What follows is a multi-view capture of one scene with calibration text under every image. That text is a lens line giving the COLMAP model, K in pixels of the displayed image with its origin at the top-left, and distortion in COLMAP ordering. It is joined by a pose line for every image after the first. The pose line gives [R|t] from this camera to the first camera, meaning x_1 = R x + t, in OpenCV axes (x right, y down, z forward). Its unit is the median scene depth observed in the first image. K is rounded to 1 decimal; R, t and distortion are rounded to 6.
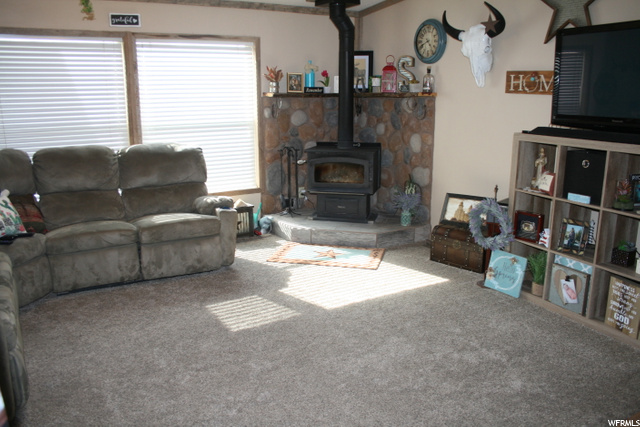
lens RADIAL K [[537.8, 0, 320.0], [0, 537.8, 213.5], [0, 0, 1]] dist [-0.155063, 0.124694]
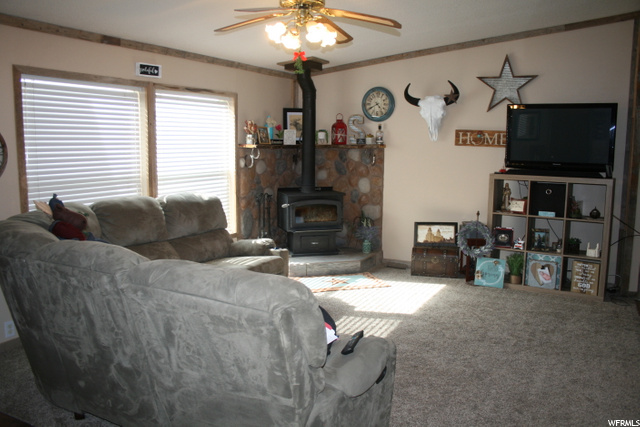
lens RADIAL K [[537.8, 0, 320.0], [0, 537.8, 213.5], [0, 0, 1]] dist [-0.155063, 0.124694]
pose [[0.857082, -0.059911, 0.511685, -0.635741], [0.104864, 0.992710, -0.059417, -0.006224], [-0.504395, 0.104582, 0.857116, 0.002311]]
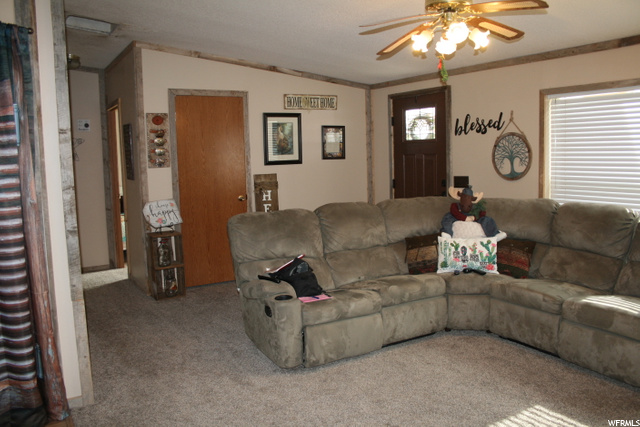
lens RADIAL K [[537.8, 0, 320.0], [0, 537.8, 213.5], [0, 0, 1]] dist [-0.155063, 0.124694]
pose [[0.006754, 0.113692, -0.993493, 0.445703], [-0.199739, 0.973648, 0.110063, -0.111621], [0.979826, 0.197696, 0.029285, 0.470116]]
